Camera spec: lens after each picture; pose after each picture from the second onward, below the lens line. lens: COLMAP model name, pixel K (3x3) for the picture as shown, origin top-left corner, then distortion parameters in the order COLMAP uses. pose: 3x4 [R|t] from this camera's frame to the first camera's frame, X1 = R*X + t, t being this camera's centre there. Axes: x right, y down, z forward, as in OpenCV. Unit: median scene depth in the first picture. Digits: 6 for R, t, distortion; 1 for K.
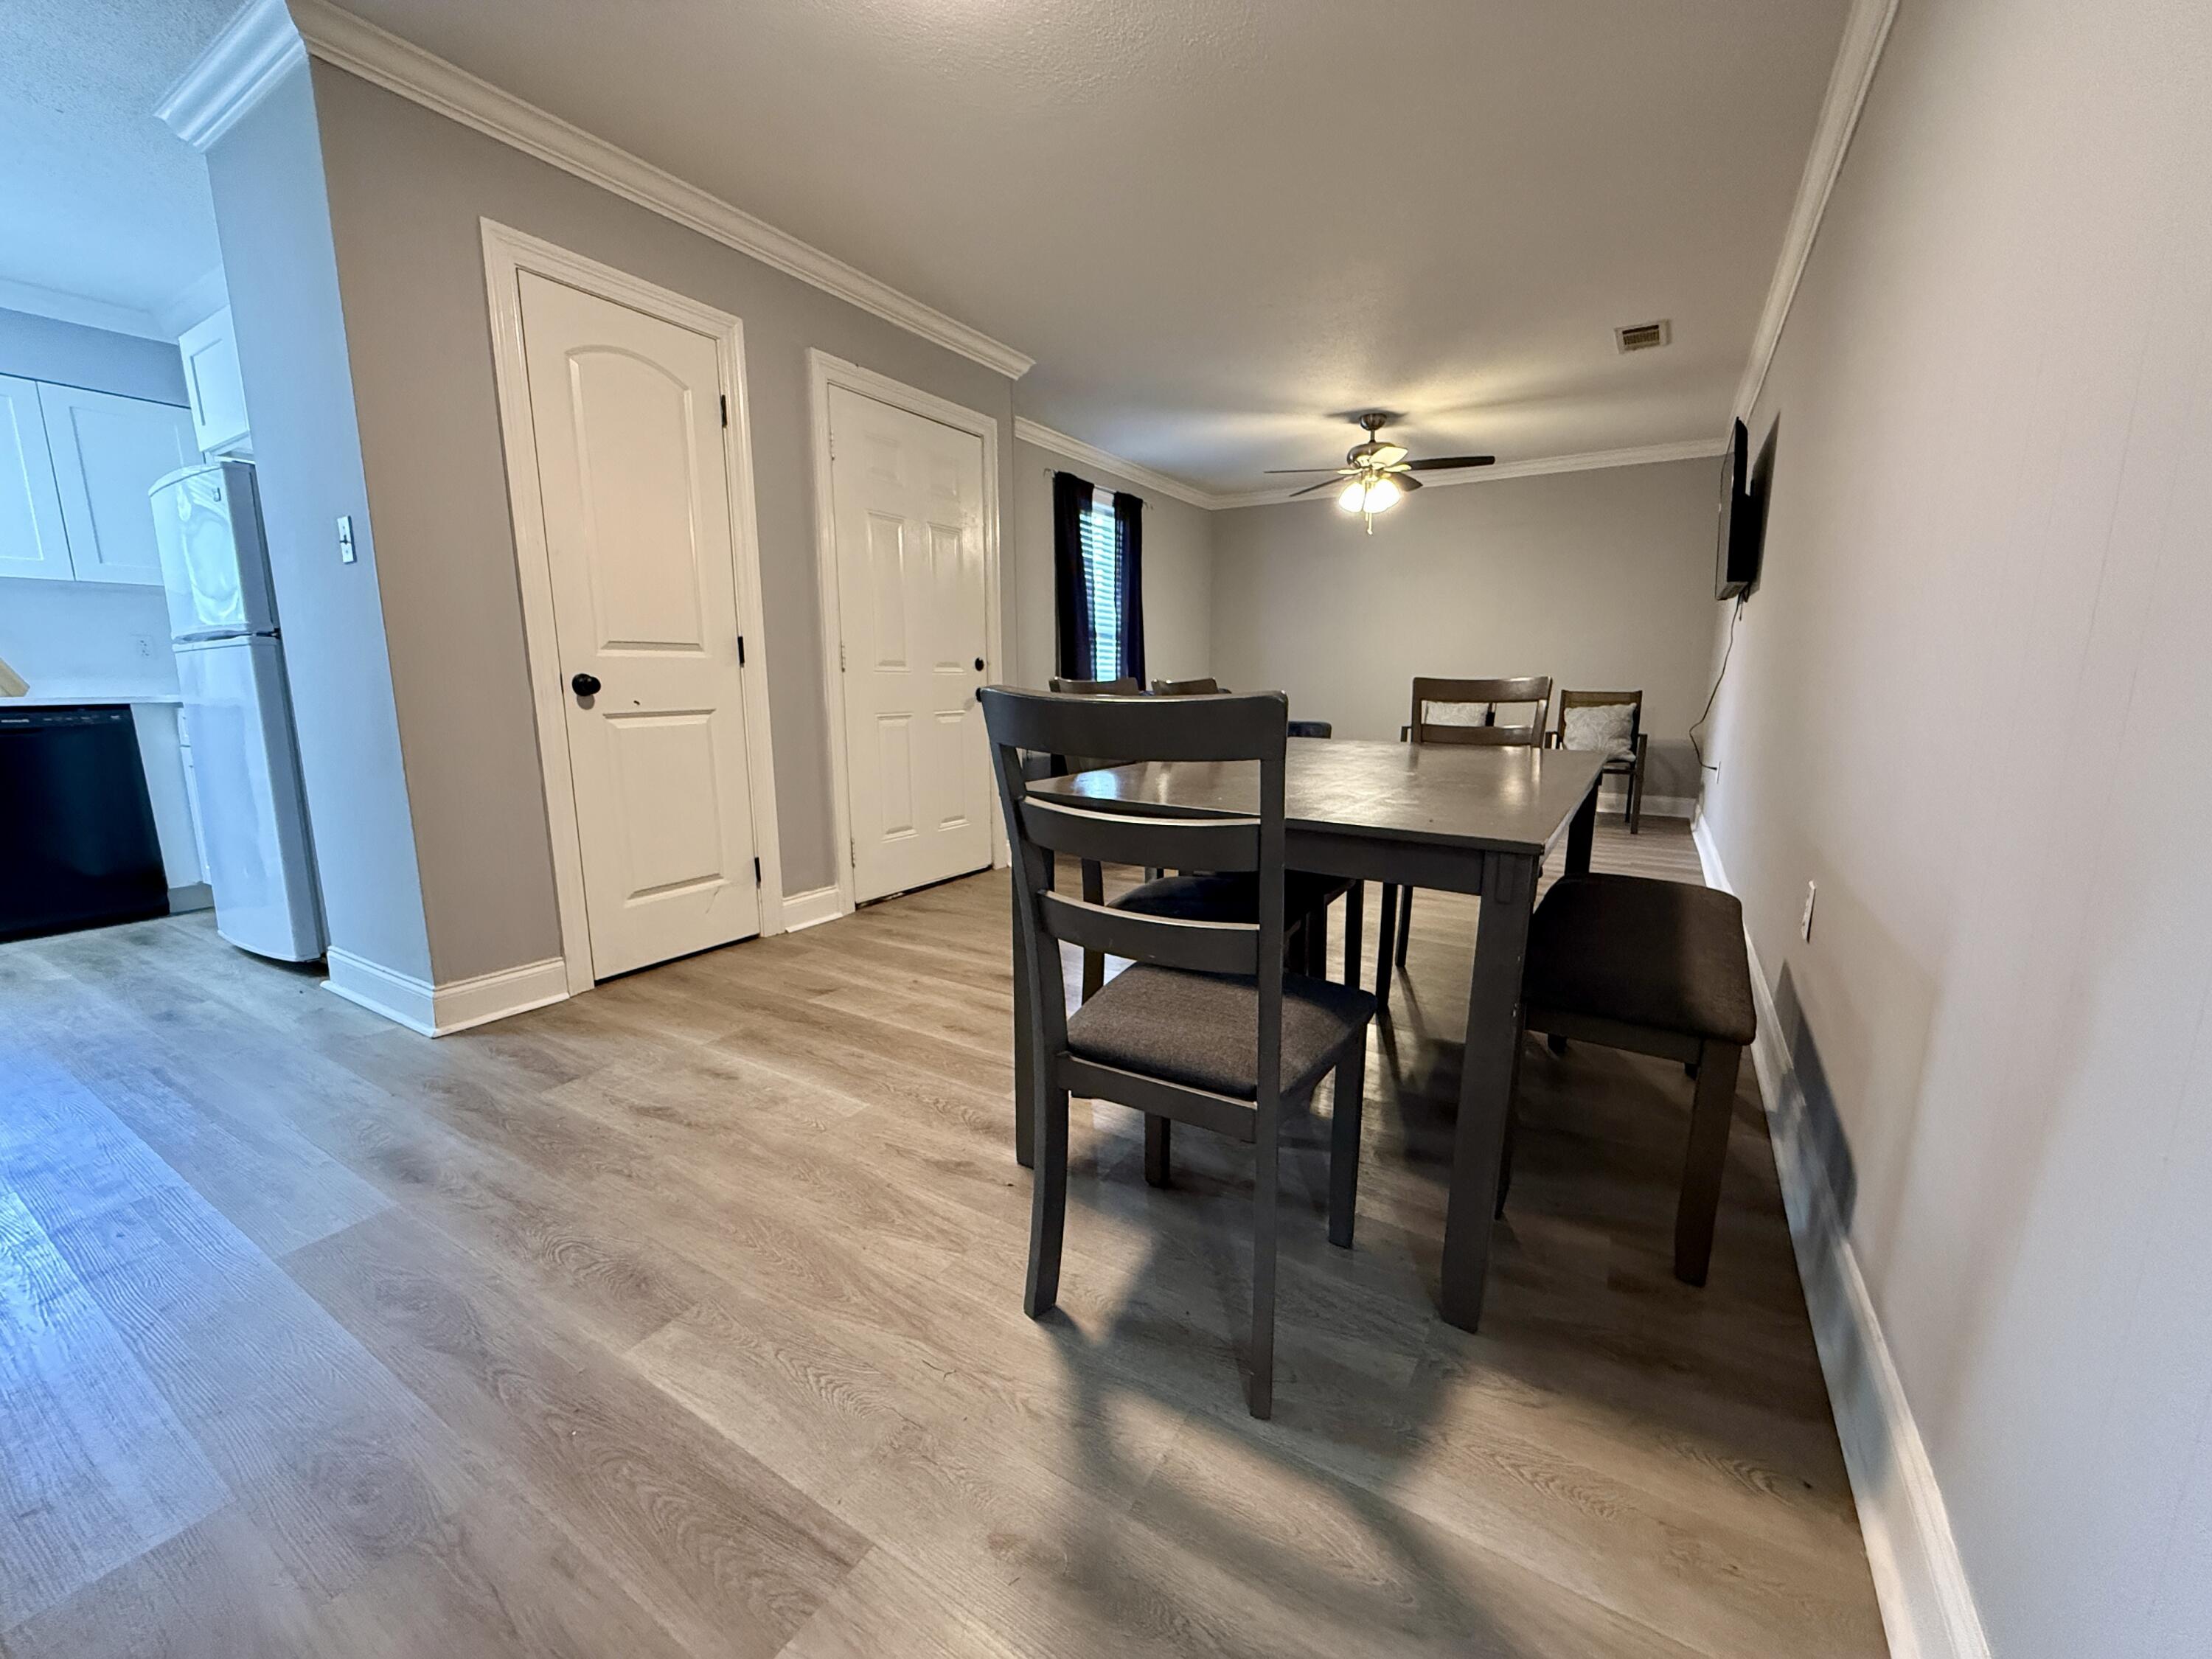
lens RADIAL K [[883.0, 0, 1103.4], [0, 883.0, 834.7], [0, 0, 1]] dist [0.000752, -0.000157]
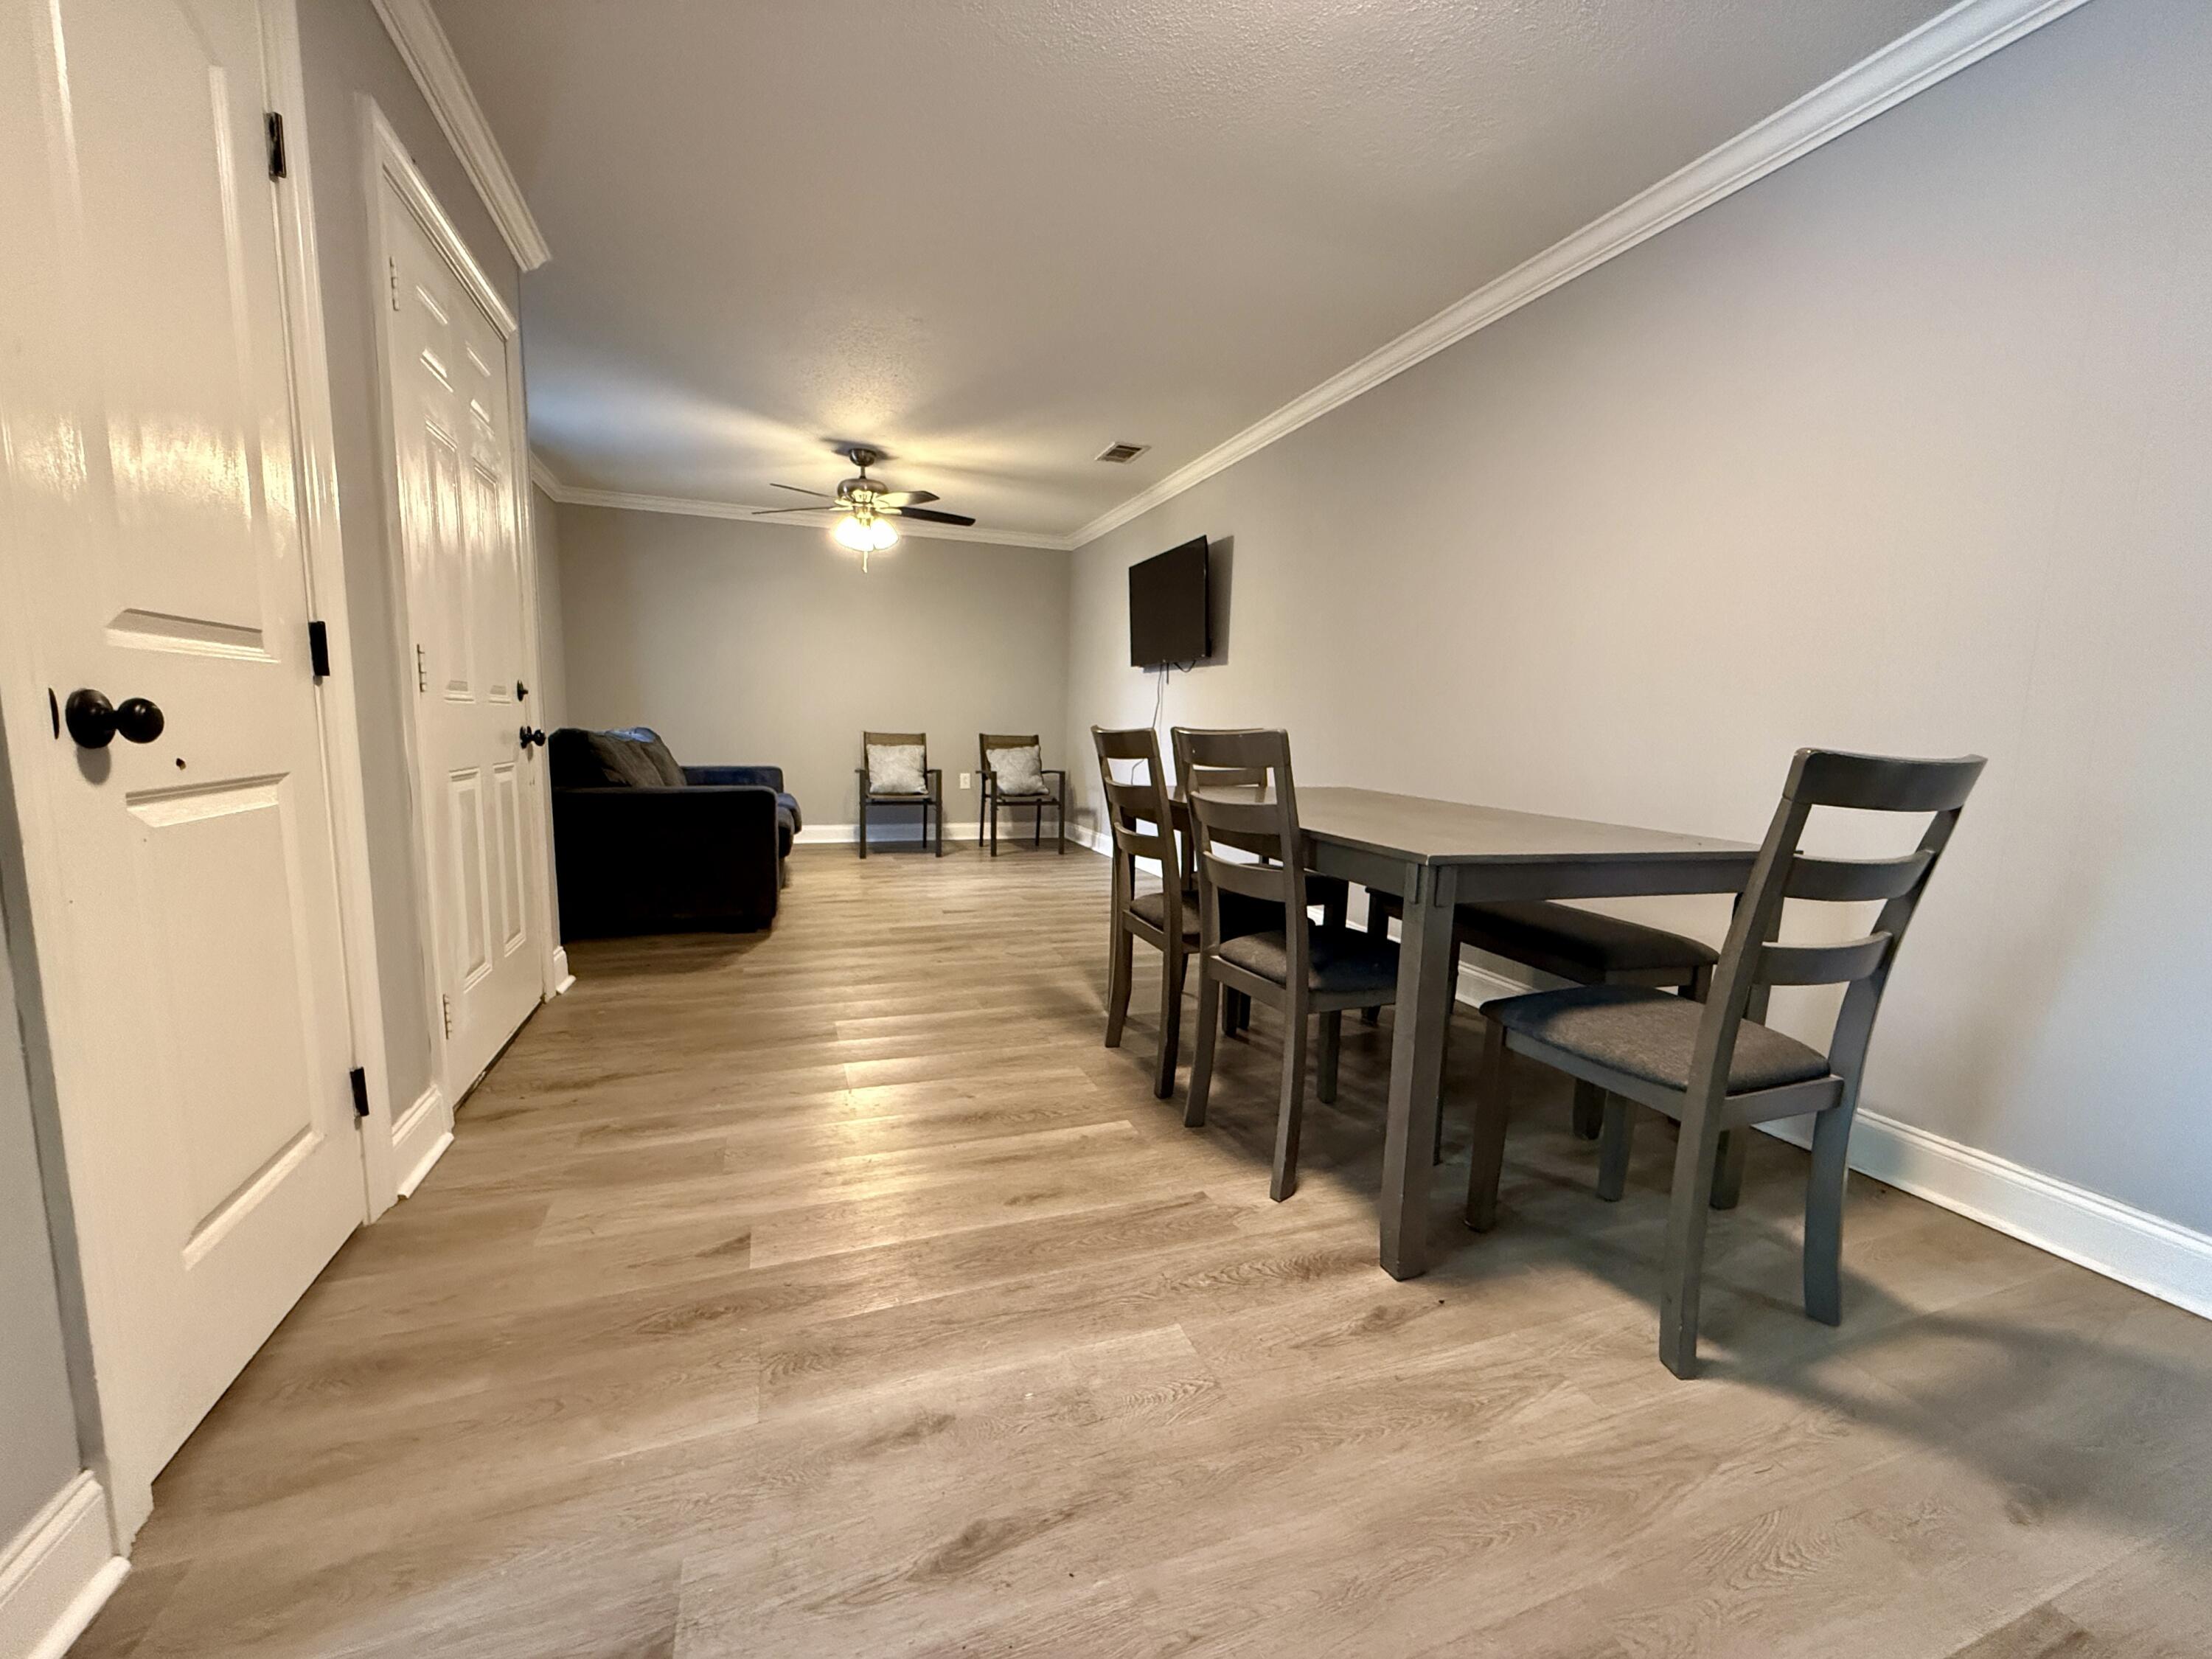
lens RADIAL K [[883.0, 0, 1103.4], [0, 883.0, 834.7], [0, 0, 1]] dist [0.000752, -0.000157]
pose [[0.616521, -0.082326, 0.783023, -0.611928], [0.115593, 0.993206, 0.013411, -0.074775], [-0.778807, 0.082244, 0.621849, 0.427402]]
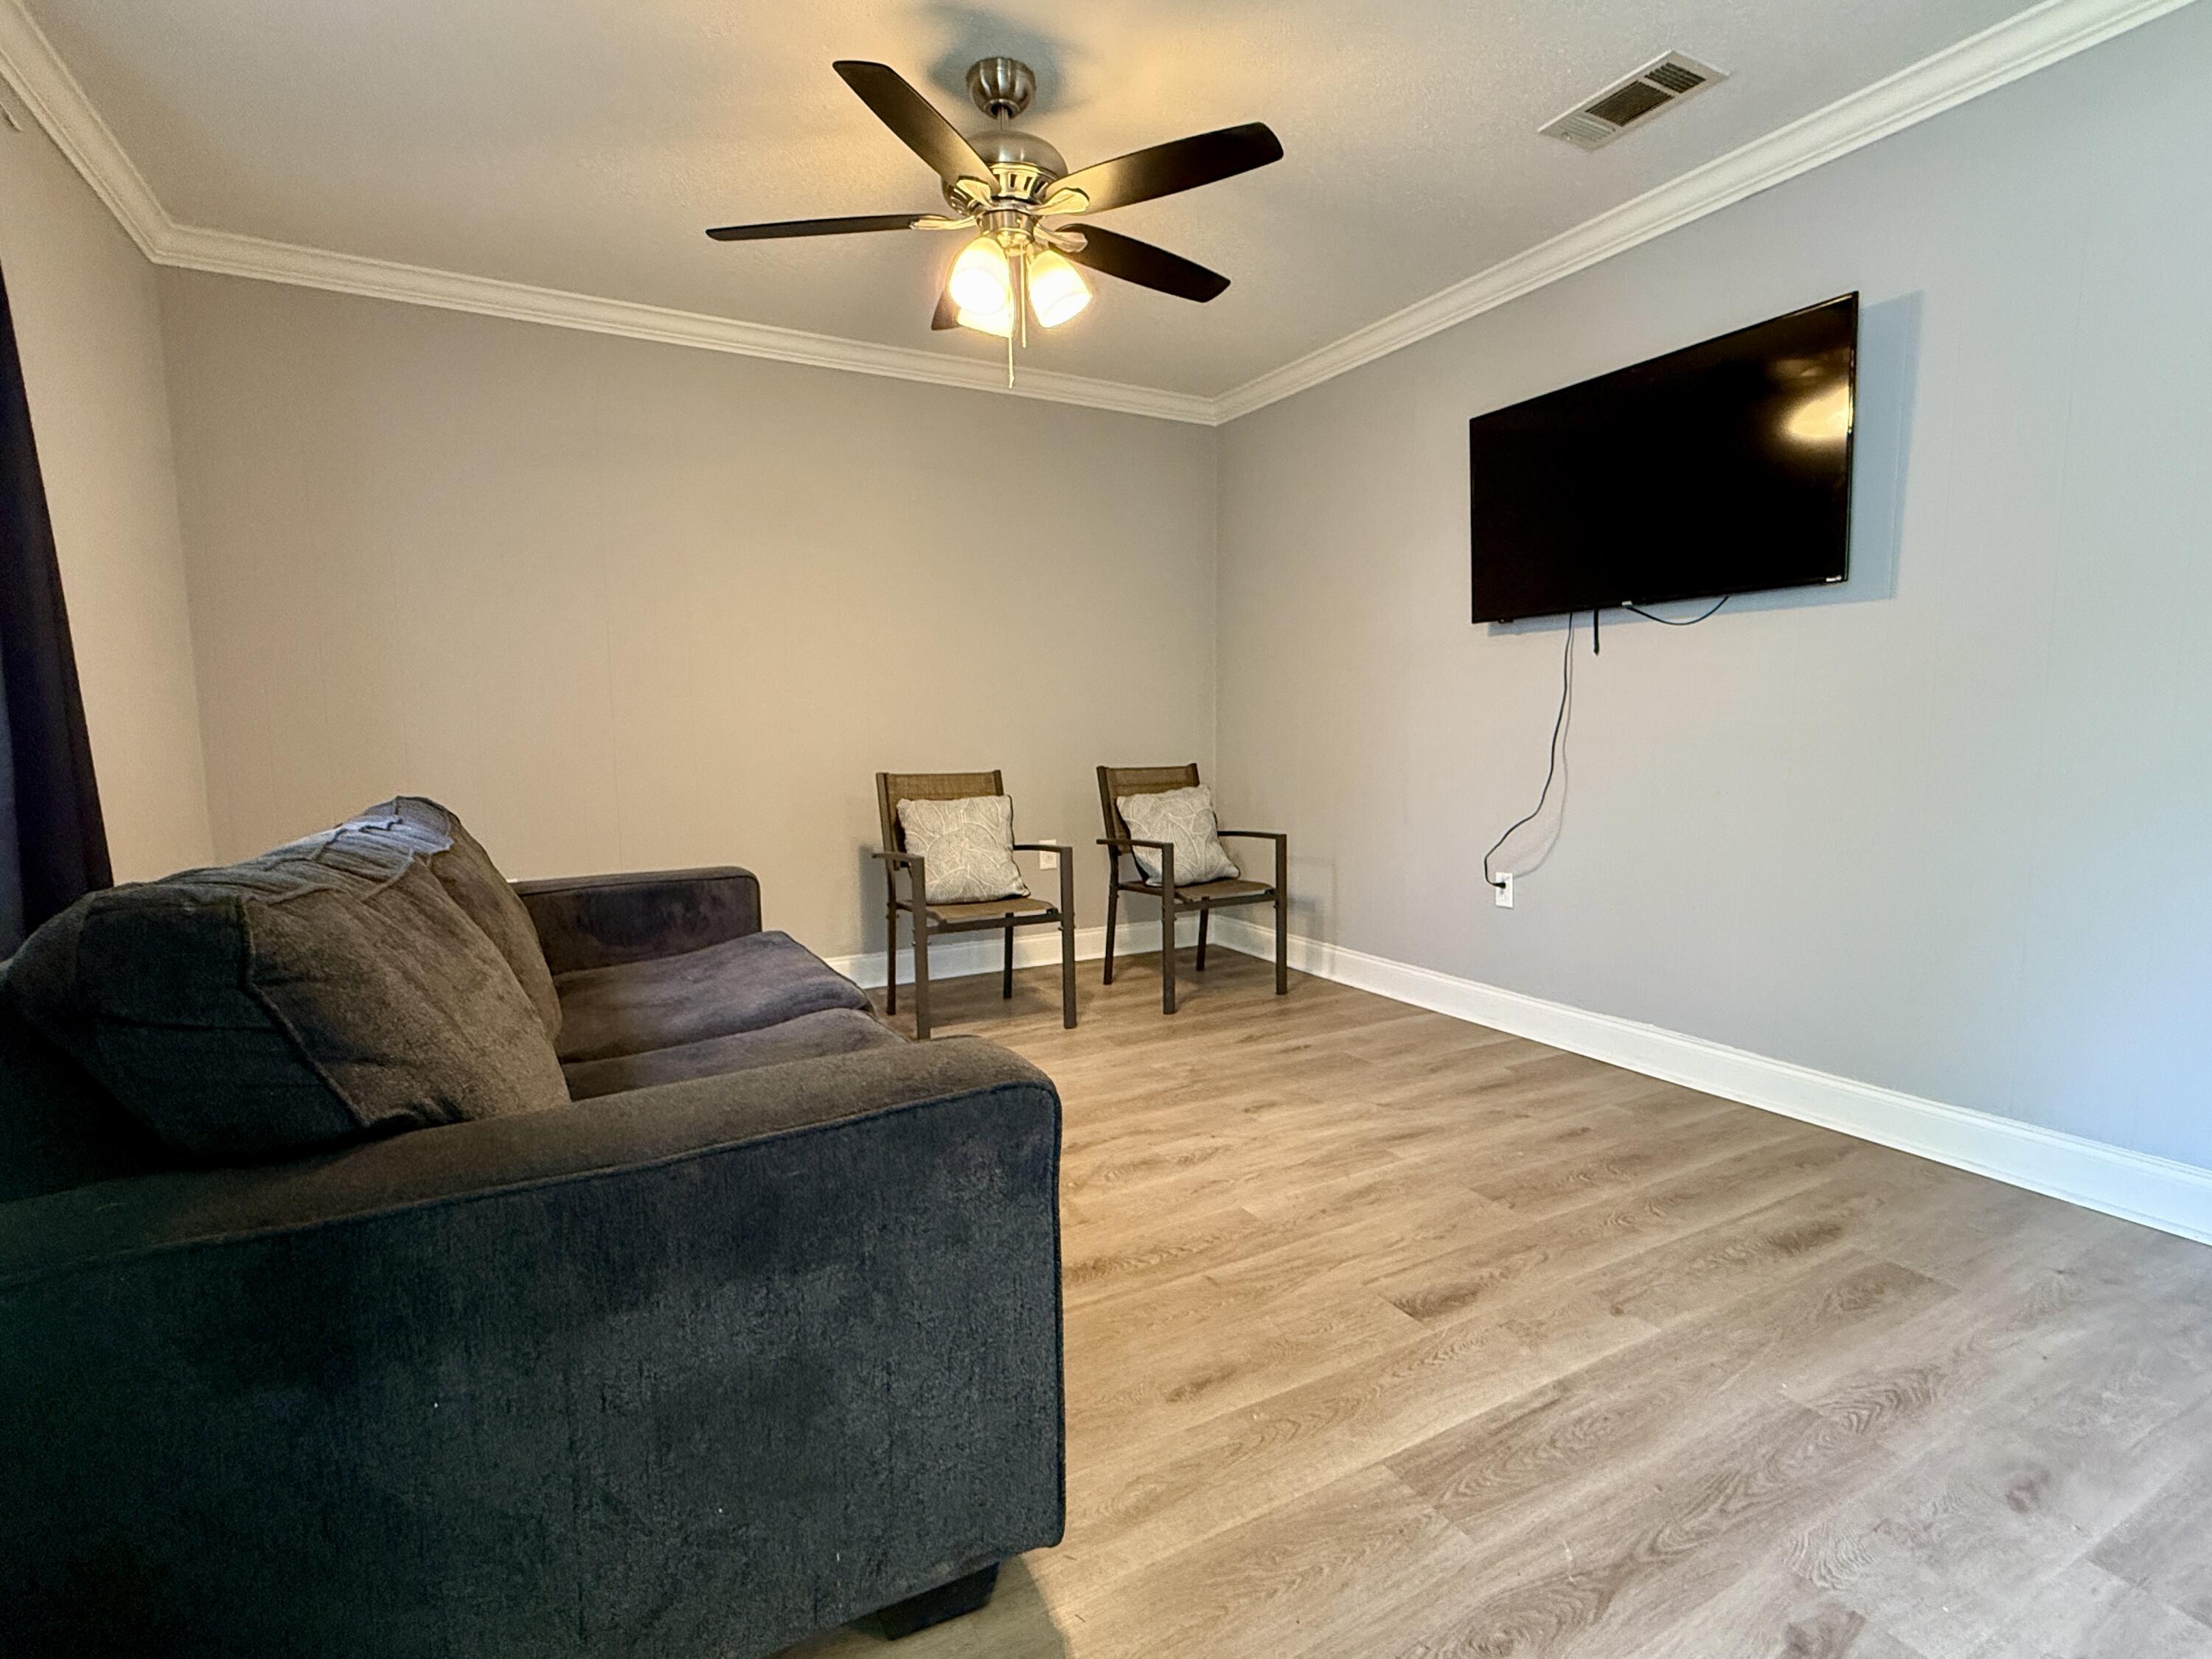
lens RADIAL K [[1055.0, 0, 1107.6], [0, 1055.0, 840.2], [0, 0, 1]] dist [-0.001517, -0.000067]
pose [[0.493648, -0.099295, 0.863974, -0.177082], [0.164964, 0.986115, 0.019078, -0.288300], [-0.853872, 0.133107, 0.503174, 1.468244]]
